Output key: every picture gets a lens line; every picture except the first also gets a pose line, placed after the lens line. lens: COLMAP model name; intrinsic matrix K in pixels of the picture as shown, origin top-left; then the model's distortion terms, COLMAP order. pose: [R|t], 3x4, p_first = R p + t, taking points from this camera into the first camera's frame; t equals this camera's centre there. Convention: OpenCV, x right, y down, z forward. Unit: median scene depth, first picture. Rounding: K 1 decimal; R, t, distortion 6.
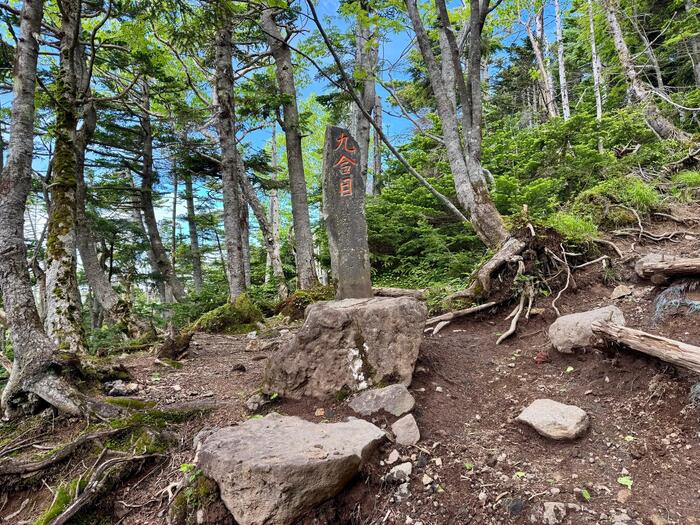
lens RADIAL K [[496.3, 0, 350.0], [0, 496.3, 262.5], [0, 0, 1]] dist [0.007866, -0.000246]
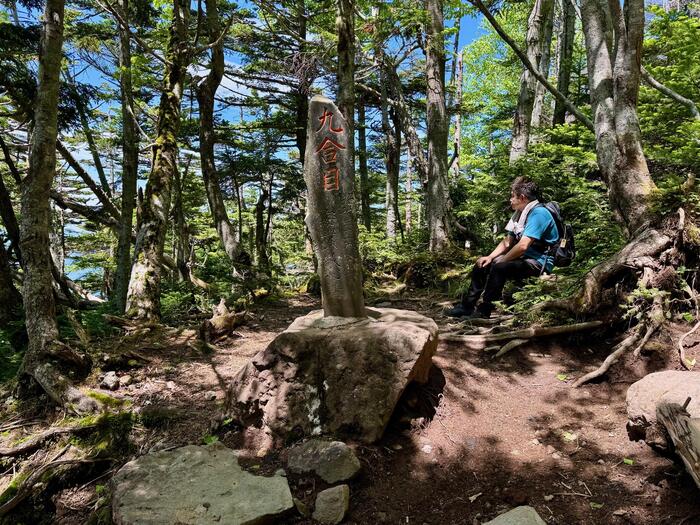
lens RADIAL K [[556.5, 0, 350.0], [0, 556.5, 262.5], [0, 0, 1]] dist [0.003637, -0.001016]
pose [[0.900708, 0.085983, -0.425831, 0.440434], [-0.021189, 0.987746, 0.154625, -0.171973], [0.433908, -0.130249, 0.891493, 0.228431]]
